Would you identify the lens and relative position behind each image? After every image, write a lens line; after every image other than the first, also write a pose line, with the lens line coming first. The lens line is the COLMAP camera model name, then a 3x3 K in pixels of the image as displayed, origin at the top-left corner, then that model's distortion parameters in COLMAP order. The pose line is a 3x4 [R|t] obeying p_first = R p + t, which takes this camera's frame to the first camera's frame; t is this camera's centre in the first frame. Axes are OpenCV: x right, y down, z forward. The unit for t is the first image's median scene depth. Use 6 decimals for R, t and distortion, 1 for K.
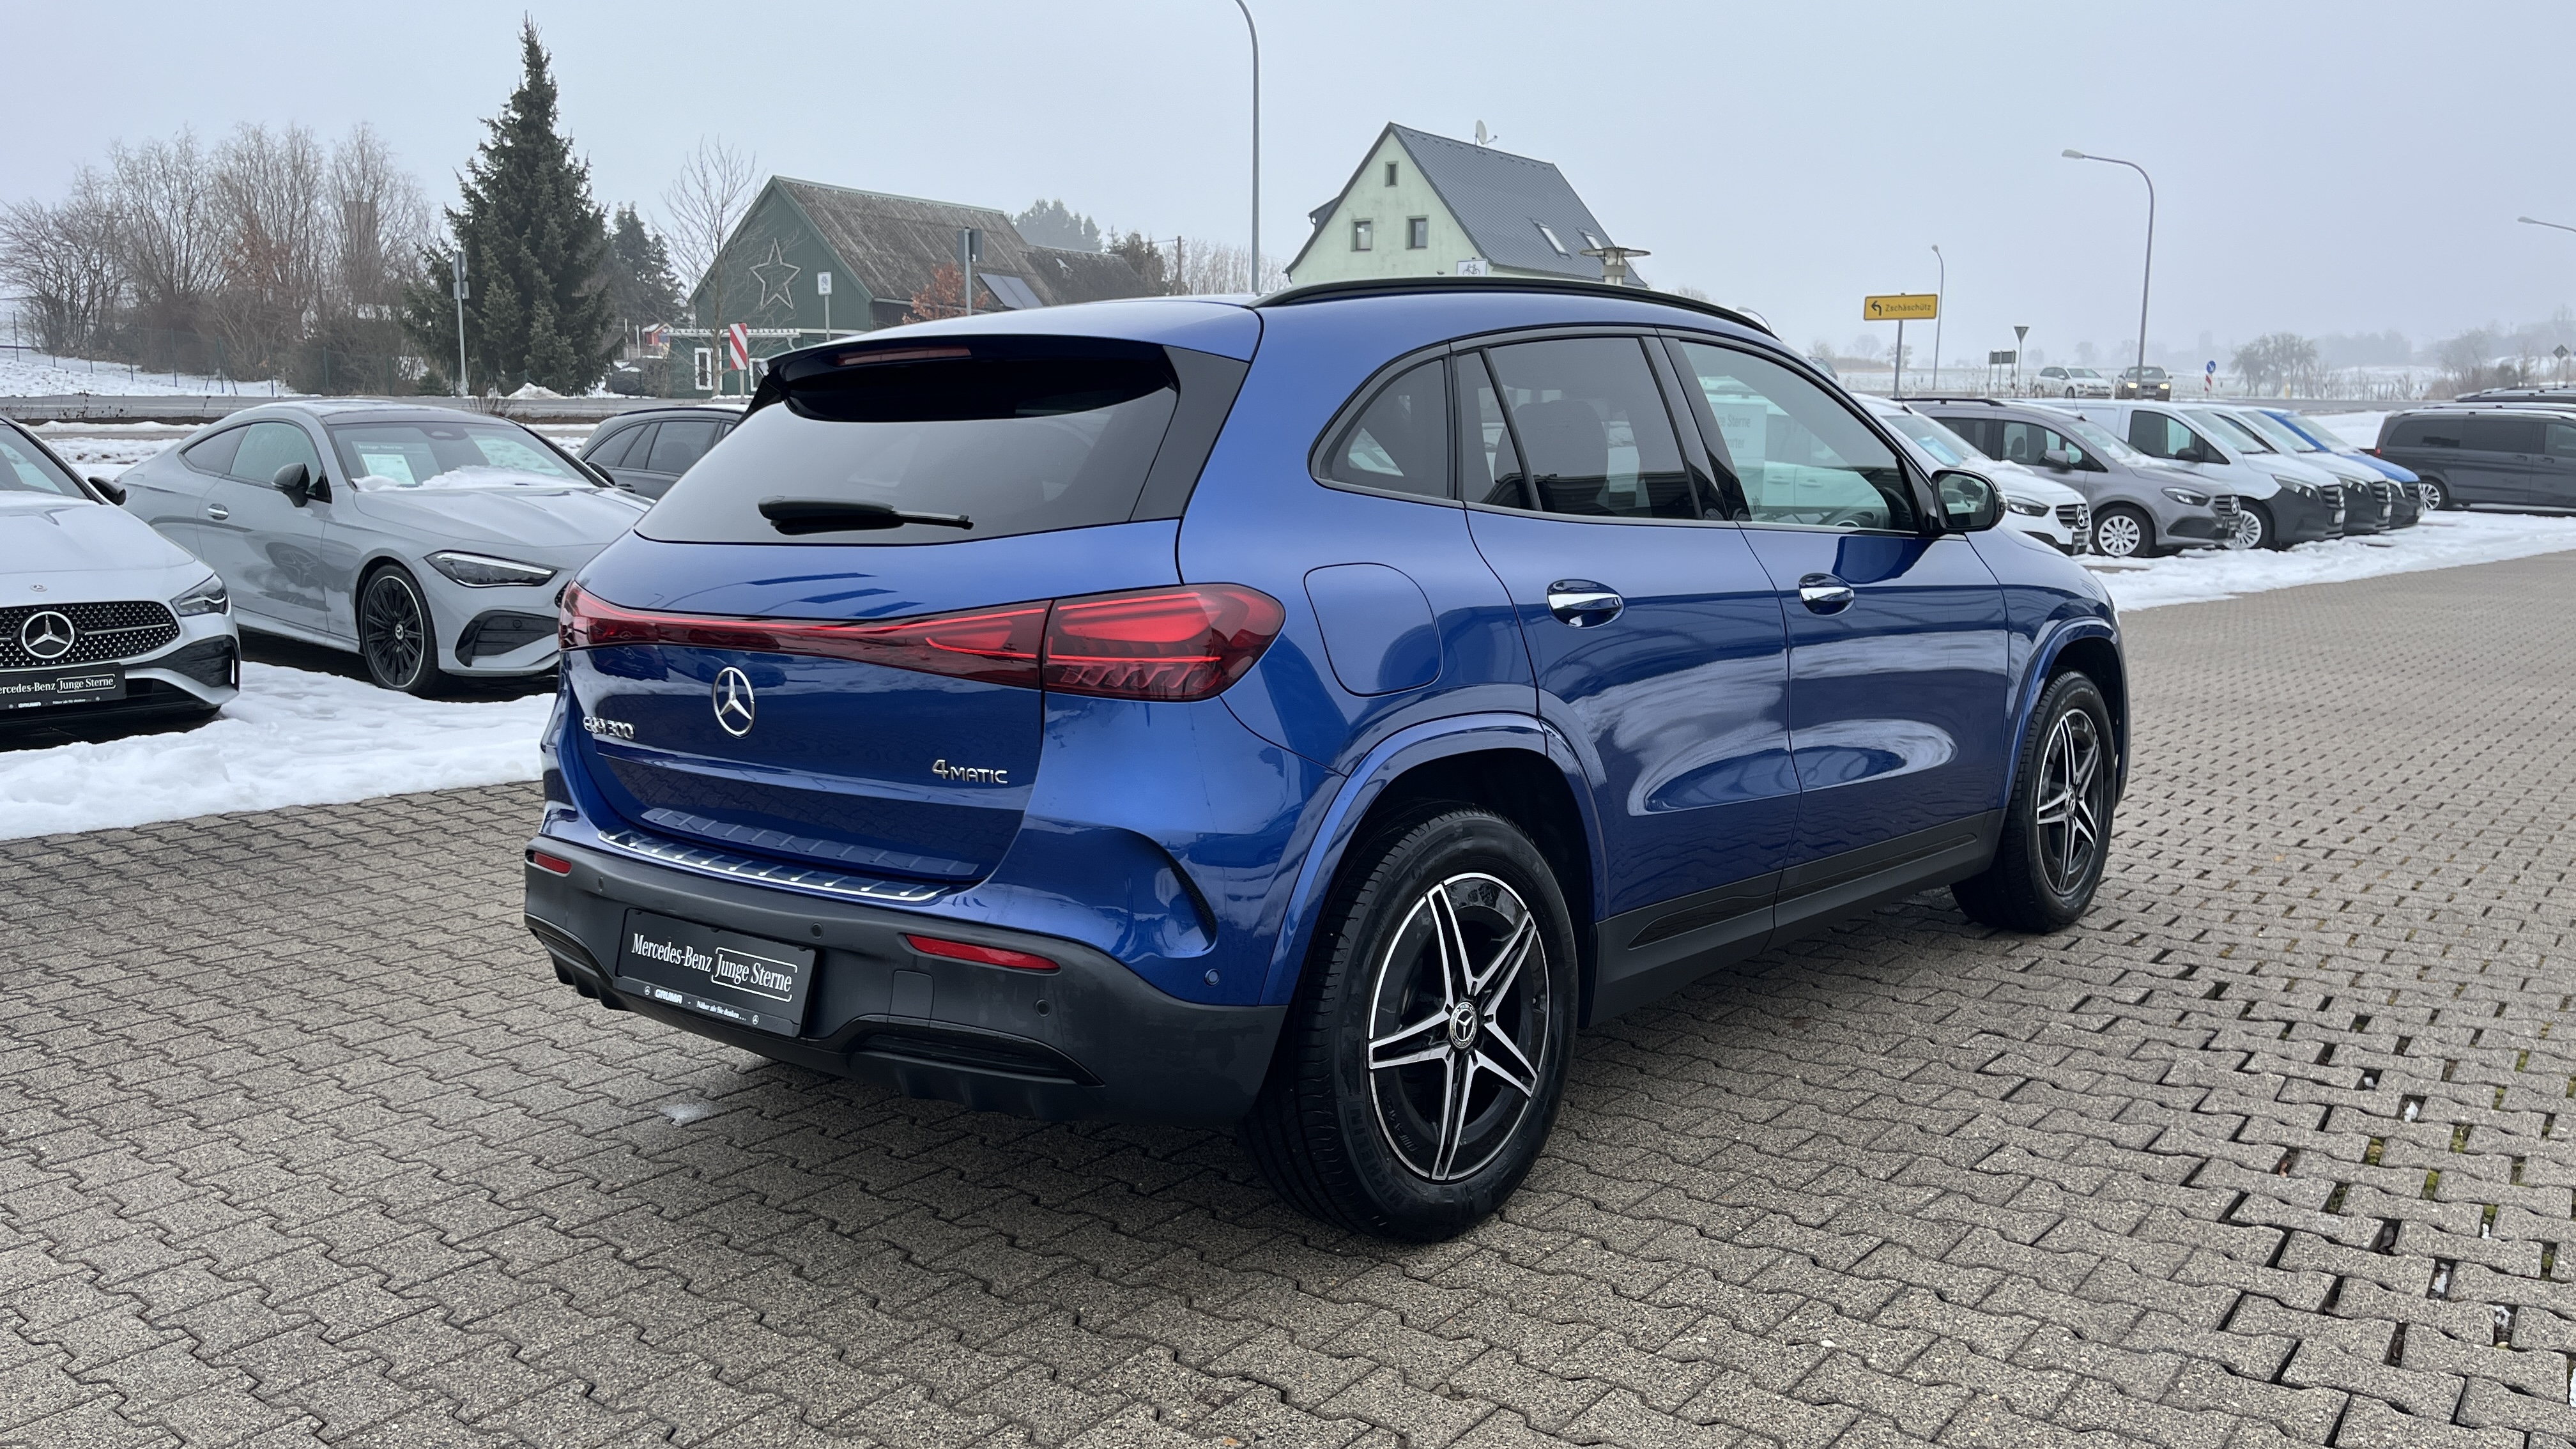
lens RADIAL K [[1956.3, 0, 1288.0], [0, 1956.3, 724.5], [0, 0, 1]] dist [0.021156, -0.002870]
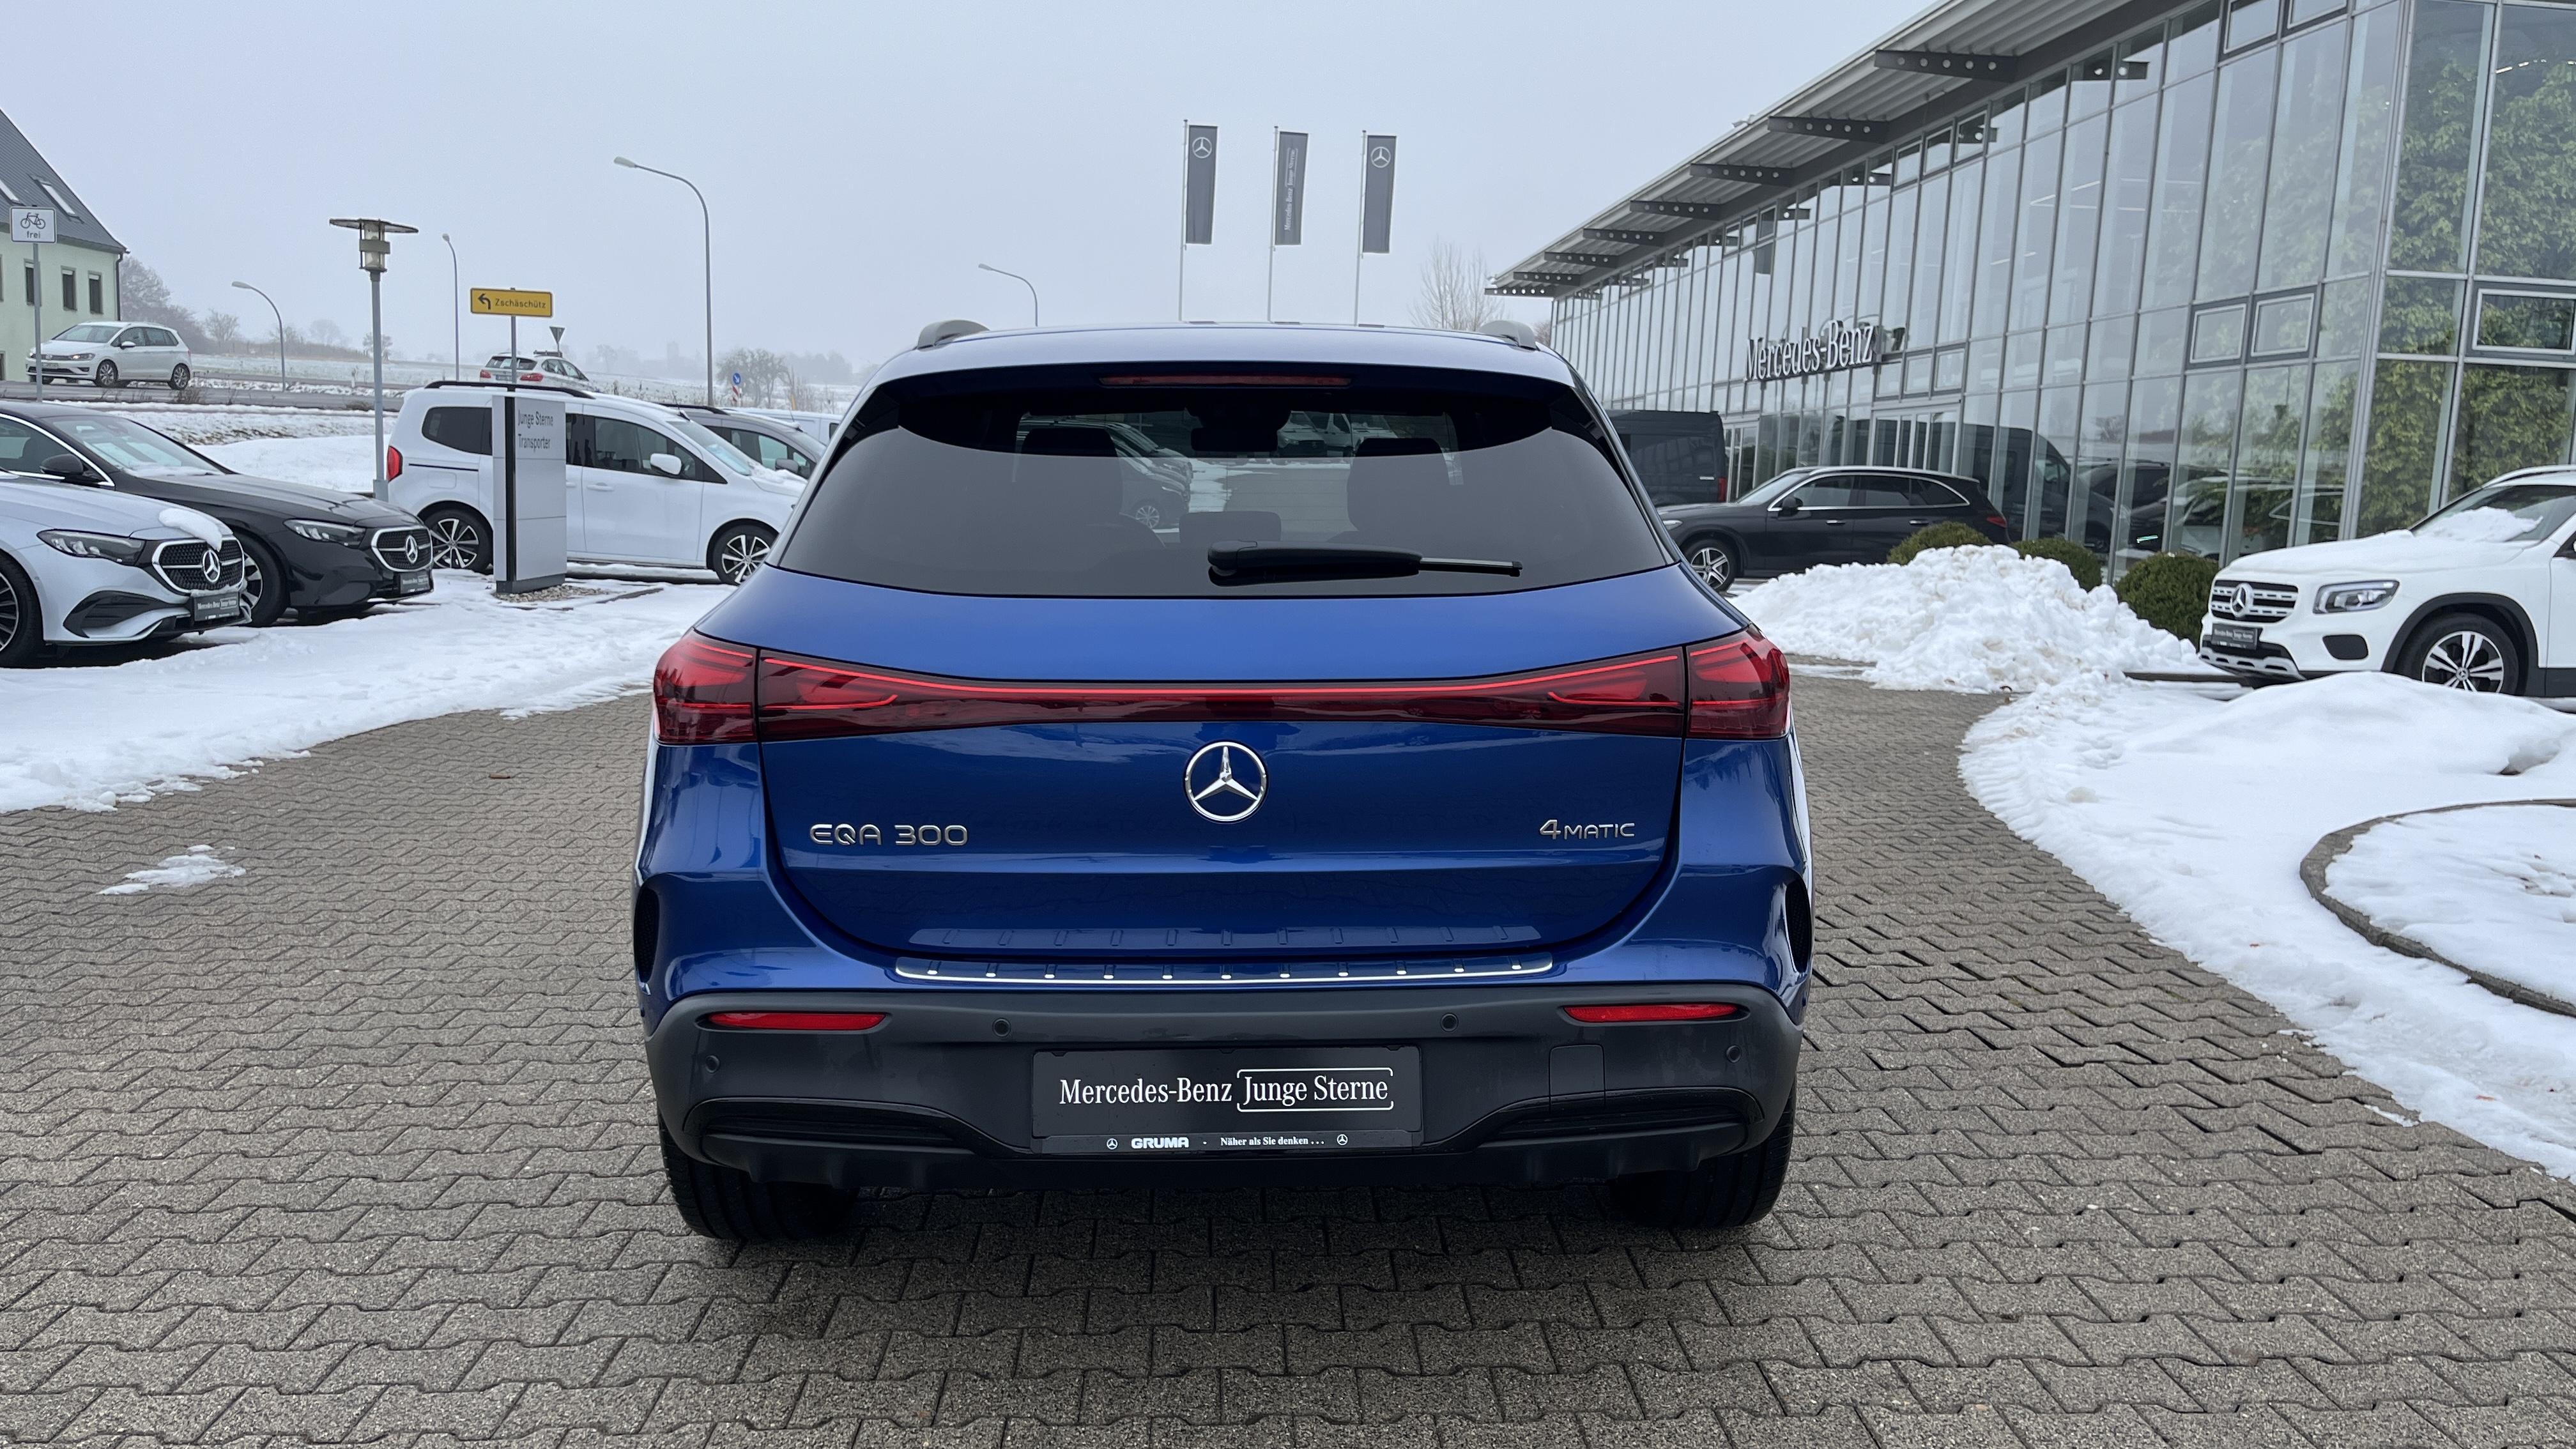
lens RADIAL K [[1956.6, 0, 1288.0], [0, 1956.6, 724.5], [0, 0, 1]] dist [0.073395, -0.105621]
pose [[0.739769, -0.069417, 0.669271, -0.836931], [0.069825, 0.997214, 0.026251, -0.057288], [-0.669228, 0.027312, 0.742555, 0.348984]]
